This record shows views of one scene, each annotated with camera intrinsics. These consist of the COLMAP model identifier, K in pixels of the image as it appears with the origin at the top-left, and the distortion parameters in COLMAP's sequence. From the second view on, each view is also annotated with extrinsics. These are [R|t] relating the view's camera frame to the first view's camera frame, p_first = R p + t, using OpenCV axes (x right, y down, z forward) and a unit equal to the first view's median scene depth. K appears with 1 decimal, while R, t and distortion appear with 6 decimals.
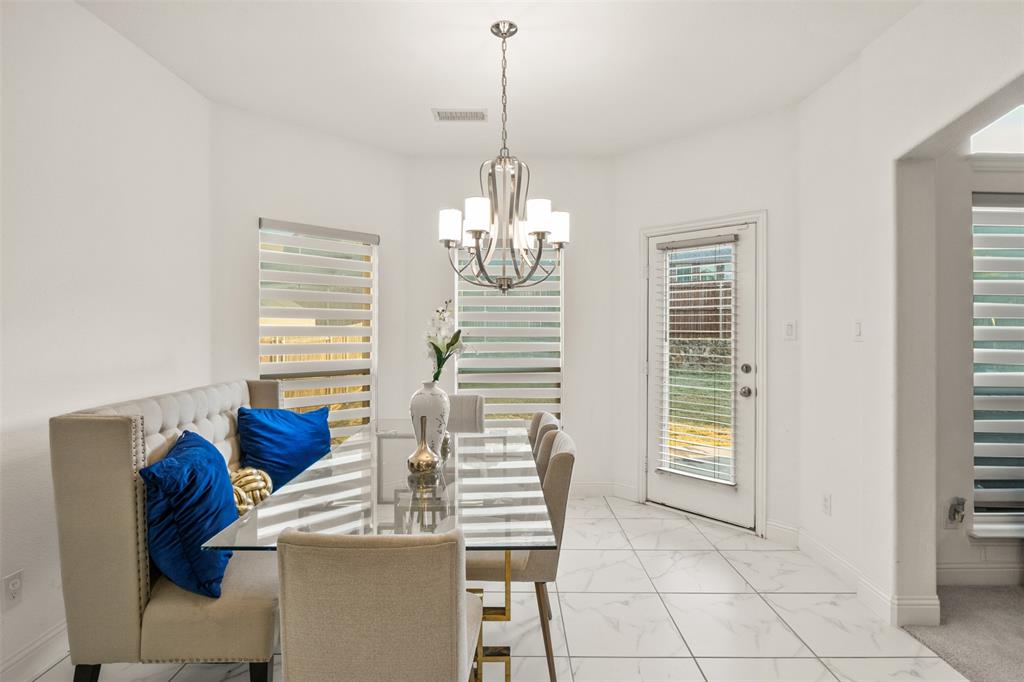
lens RADIAL K [[515.1, 0, 509.5], [0, 515.1, 326.2], [0, 0, 1]] dist [-0.003372, -0.001574]
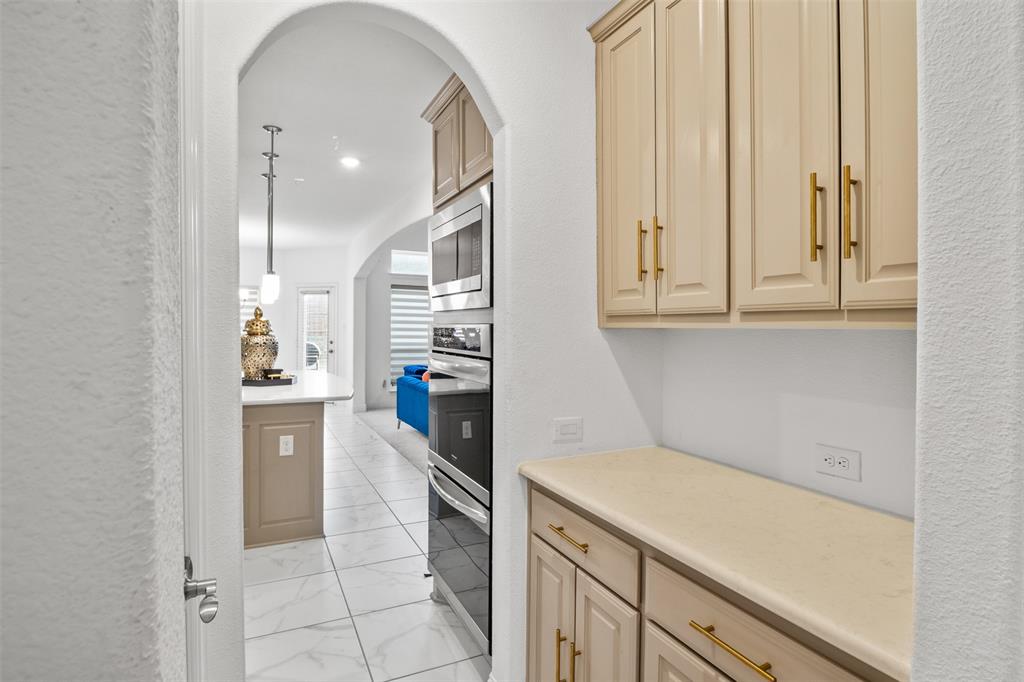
lens RADIAL K [[515.1, 0, 509.5], [0, 515.1, 326.2], [0, 0, 1]] dist [-0.003372, -0.001574]
pose [[0.896243, 0.004252, 0.443544, 0.112867], [-0.003913, 0.999991, -0.001678, 0.001782], [-0.443547, -0.000232, 0.896251, -1.770075]]
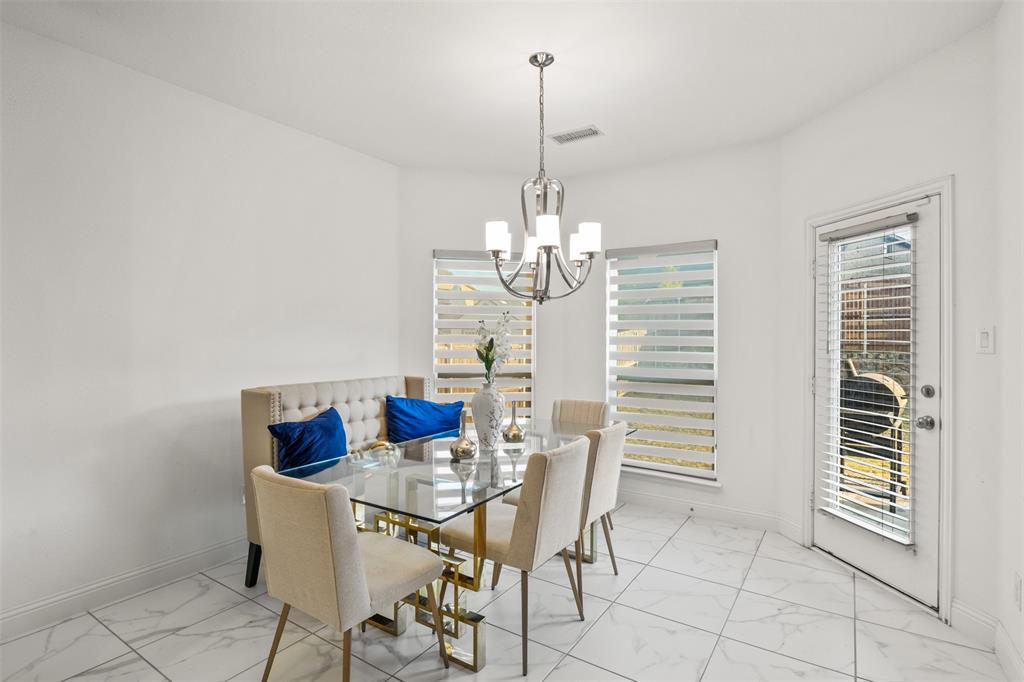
lens RADIAL K [[514.0, 0, 509.1], [0, 514.0, 335.5], [0, 0, 1]] dist [-0.001031, -0.001261]
pose [[0.831935, -0.000677, -0.554873, 0.373702], [0.000226, 1.000000, -0.000880, 0.001871], [0.554873, 0.000606, 0.831935, 0.047070]]
